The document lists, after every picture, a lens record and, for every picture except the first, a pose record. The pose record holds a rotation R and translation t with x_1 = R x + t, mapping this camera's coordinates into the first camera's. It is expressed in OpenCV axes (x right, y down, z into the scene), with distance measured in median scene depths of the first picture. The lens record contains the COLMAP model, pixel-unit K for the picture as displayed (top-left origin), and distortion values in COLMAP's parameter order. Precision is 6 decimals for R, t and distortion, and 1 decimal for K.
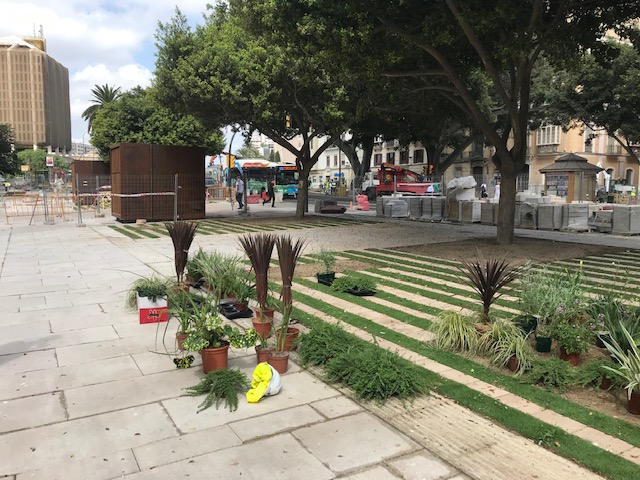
lens RADIAL K [[508.4, 0, 317.9], [0, 508.4, 240.4], [0, 0, 1]] dist [0.006657, -0.007482]
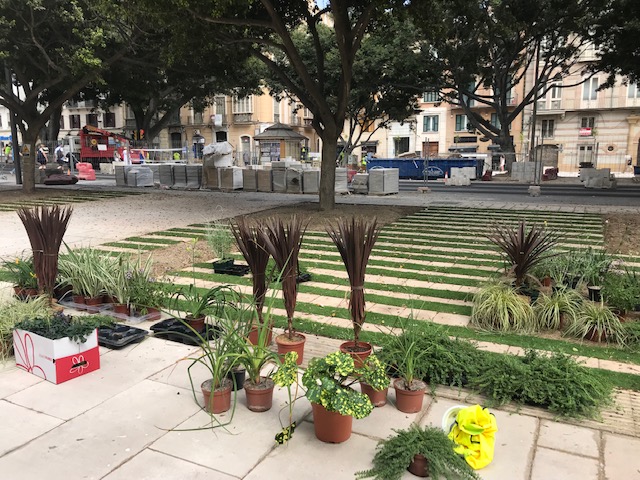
lens RADIAL K [[508.4, 0, 320.8], [0, 508.4, 238.7], [0, 0, 1]] dist [0.006657, -0.007482]
pose [[0.832245, -0.091153, 0.546863, -0.099411], [0.057479, 0.995262, 0.078420, -0.007824], [-0.551420, -0.033832, 0.833541, 0.086264]]
